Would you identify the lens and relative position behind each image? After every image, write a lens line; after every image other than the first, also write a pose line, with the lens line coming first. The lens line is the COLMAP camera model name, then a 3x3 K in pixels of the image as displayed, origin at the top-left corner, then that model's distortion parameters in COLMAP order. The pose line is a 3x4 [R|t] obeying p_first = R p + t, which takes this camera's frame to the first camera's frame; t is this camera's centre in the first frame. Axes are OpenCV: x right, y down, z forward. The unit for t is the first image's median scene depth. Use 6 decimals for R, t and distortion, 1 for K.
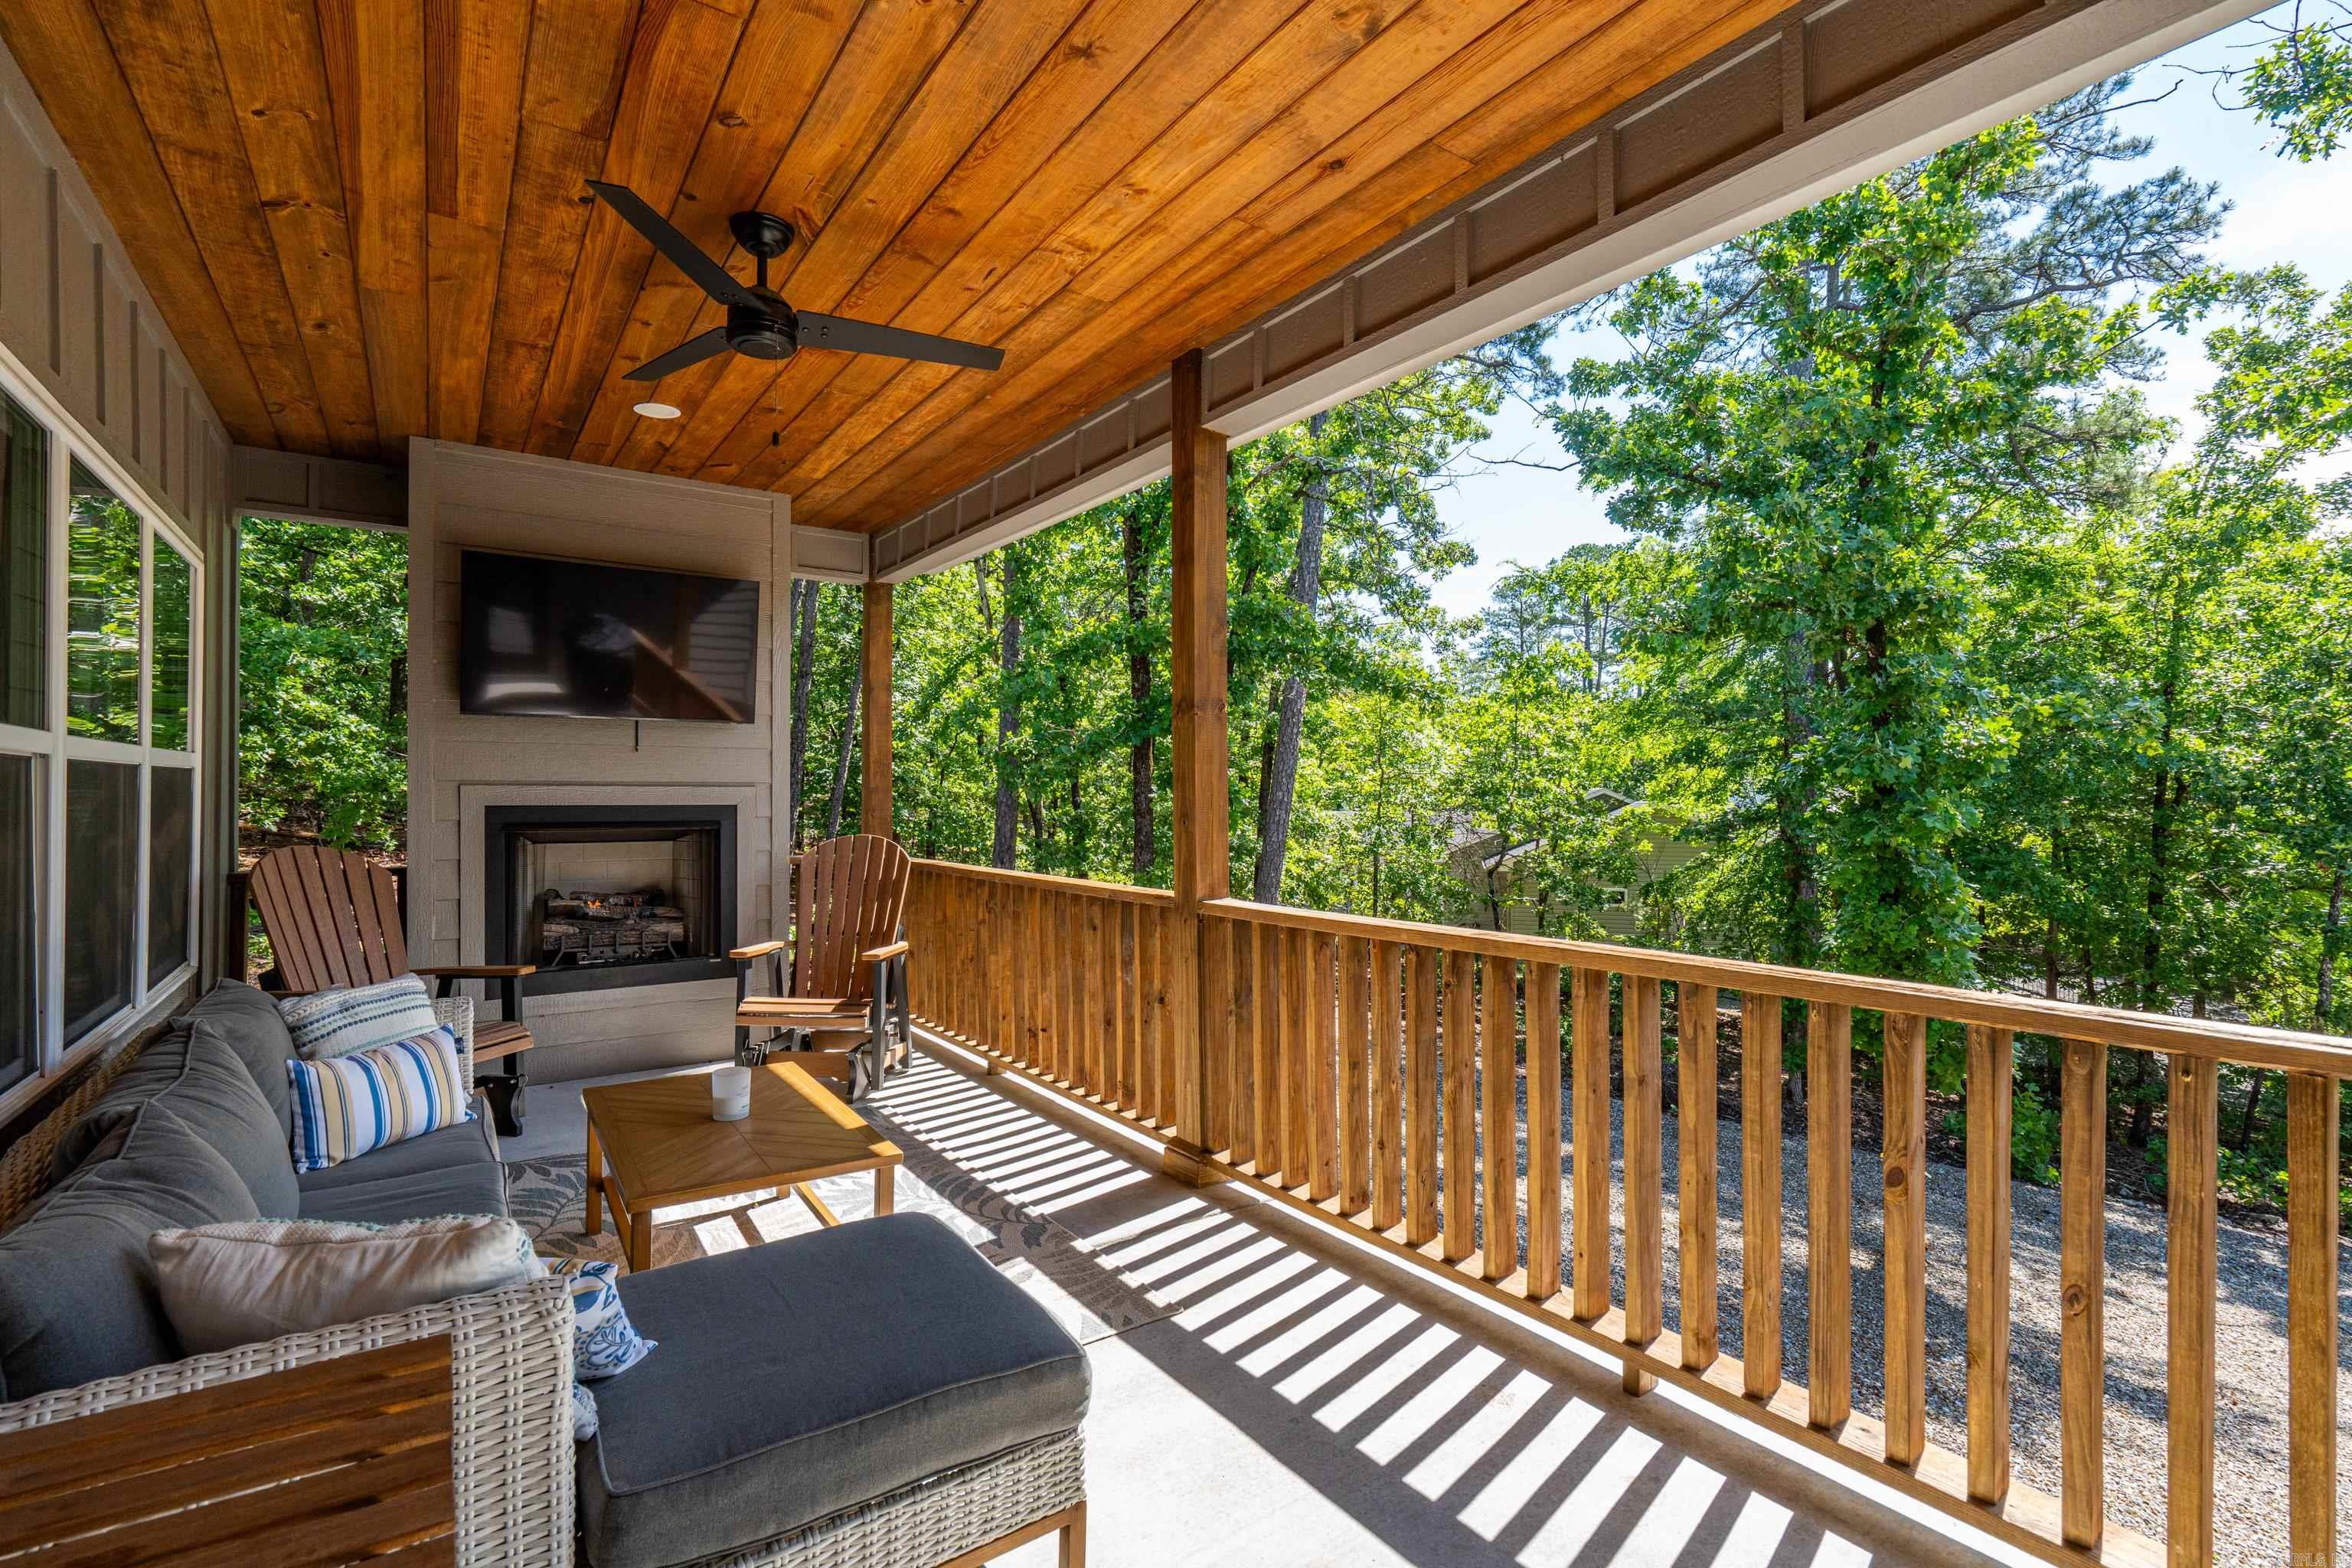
lens RADIAL K [[1030.0, 0, 1176.0], [0, 1030.0, 784.0], [0, 0, 1]] dist [-0.005295, -0.000251]
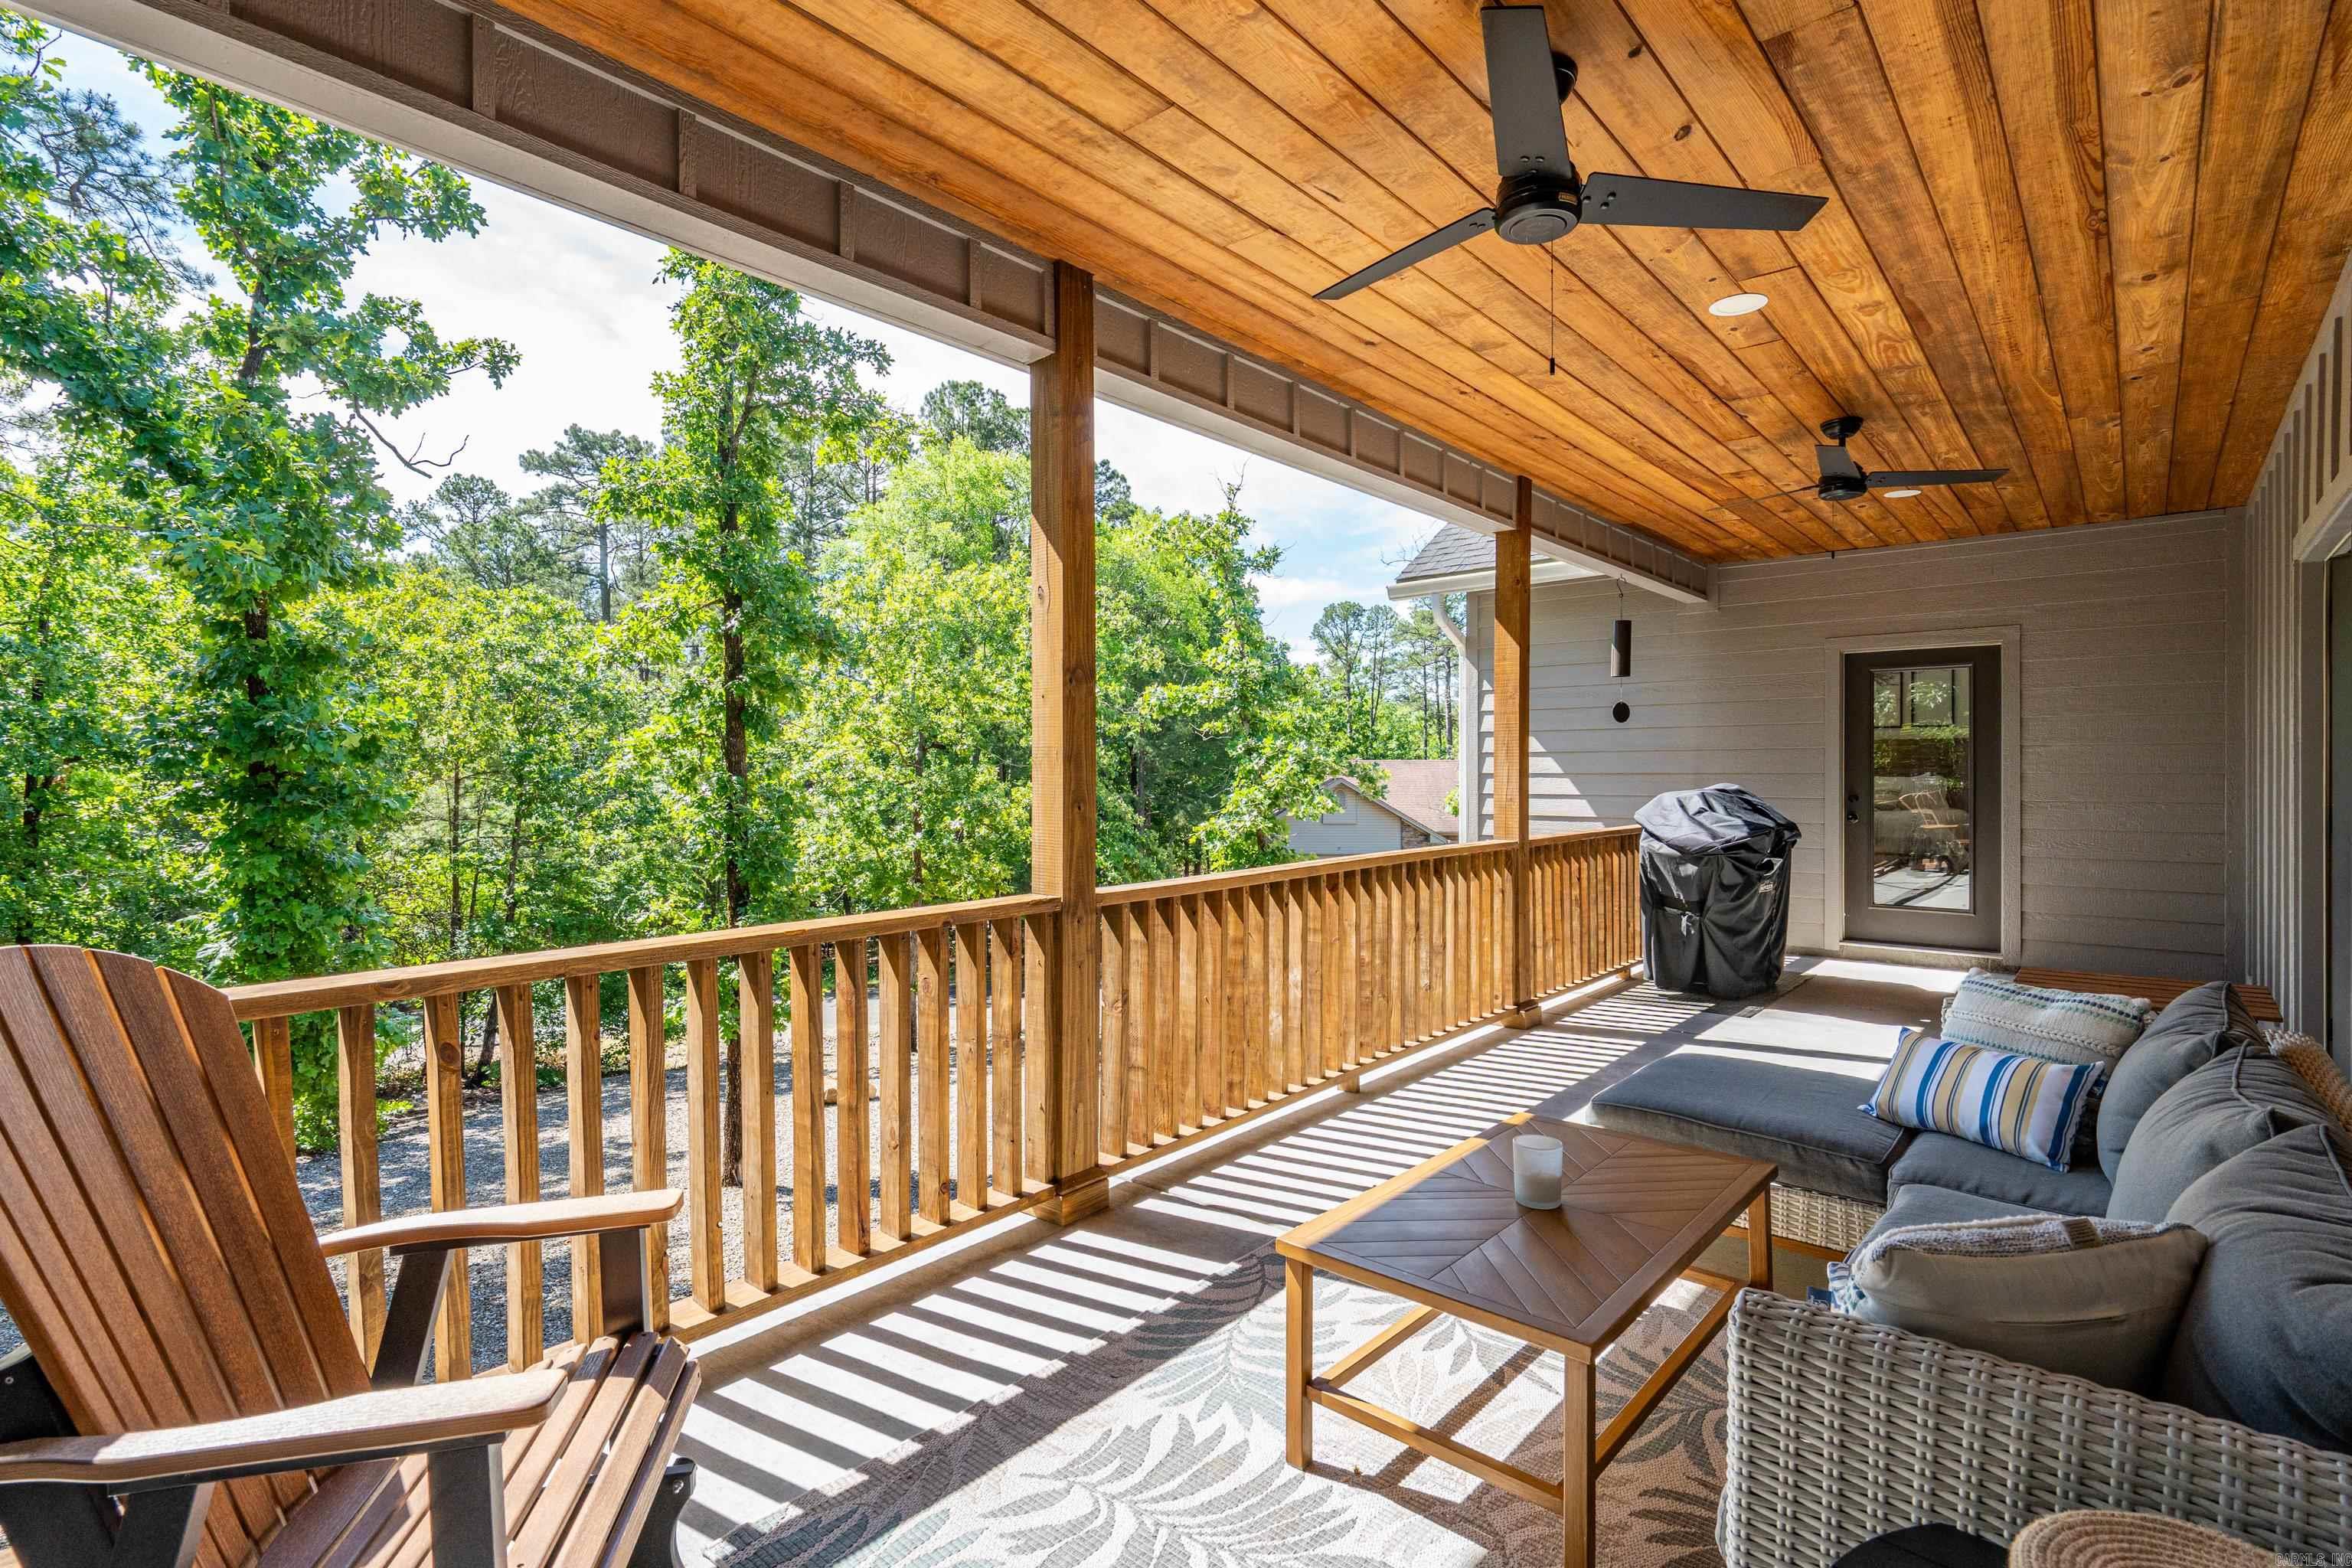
lens RADIAL K [[1102.7, 0, 998.6], [0, 1102.7, 853.1], [0, 0, 1]] dist [0.000227, -0.000009]
pose [[-0.154077, -0.069321, 0.985624, -0.785918], [-0.013924, 0.997589, 0.067985, -0.010579], [-0.987961, -0.003249, -0.154670, 1.018405]]
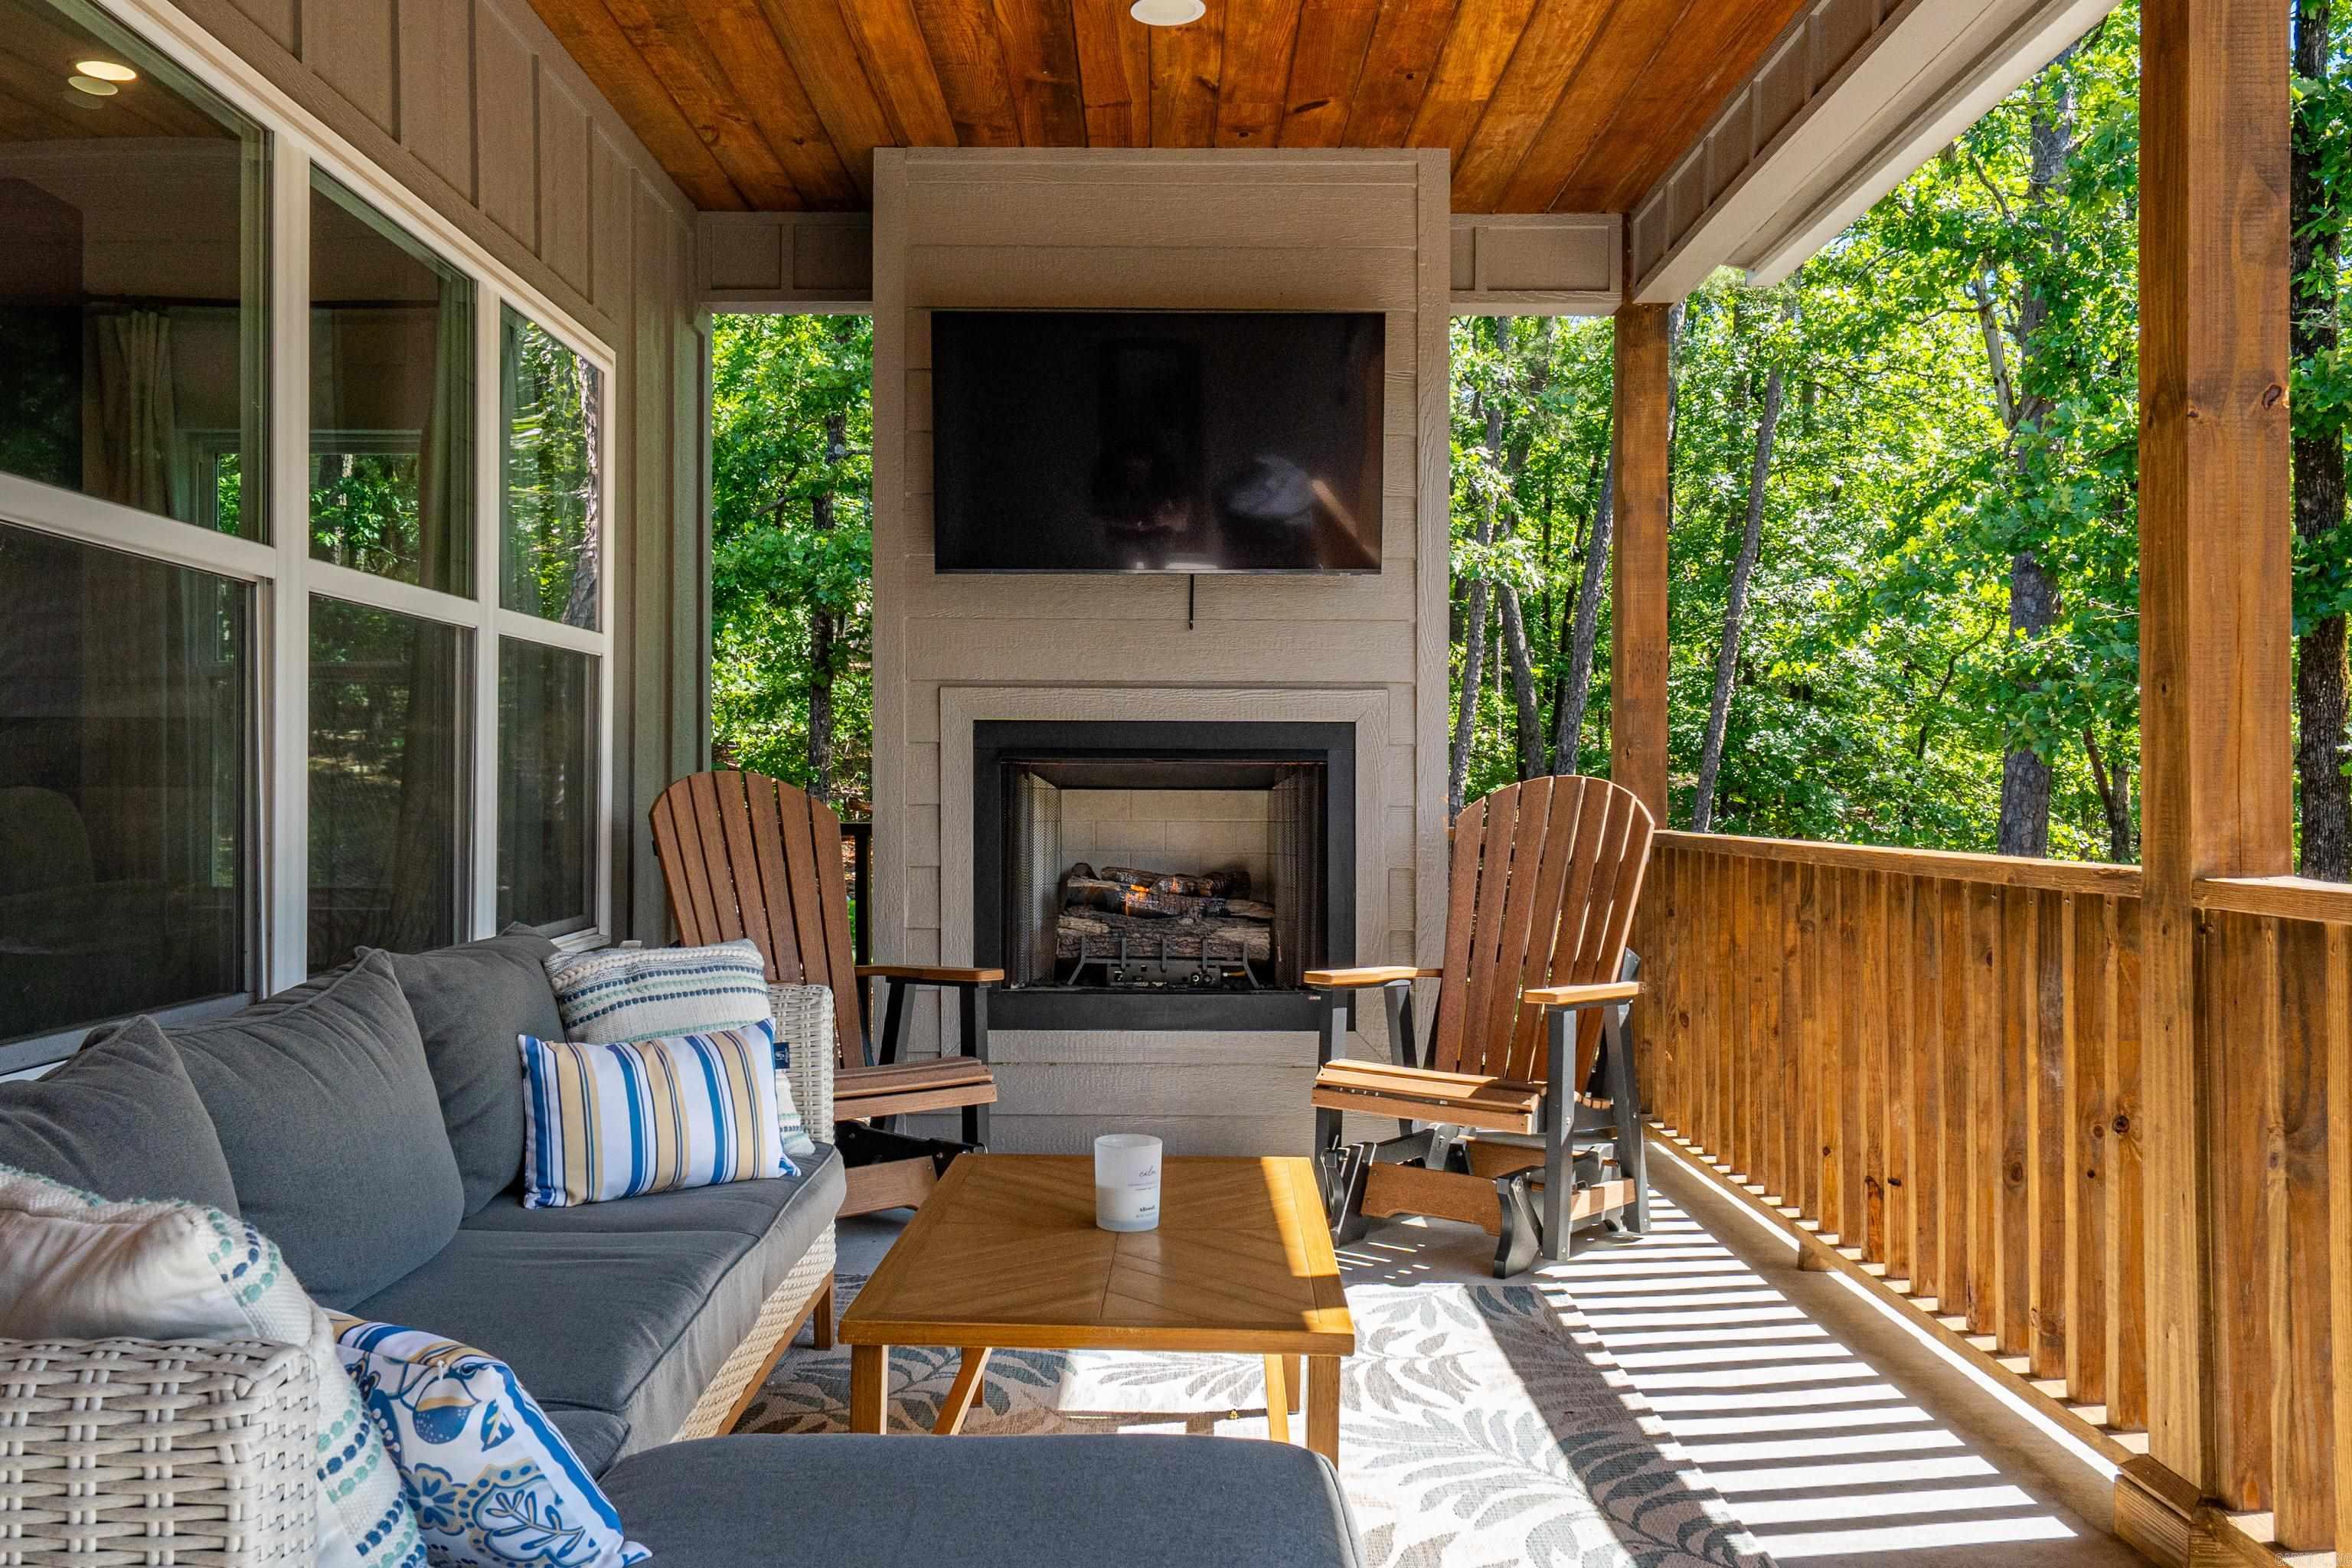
lens RADIAL K [[1883.8, 0, 1176.0], [0, 1883.8, 784.0], [0, 0, 1]] dist [0.008677, 0.001110]
pose [[0.821661, 0.000471, -0.569976, 0.095691], [0.006238, 0.999932, 0.009818, 0.055512], [0.569942, -0.011623, 0.821603, 0.138992]]
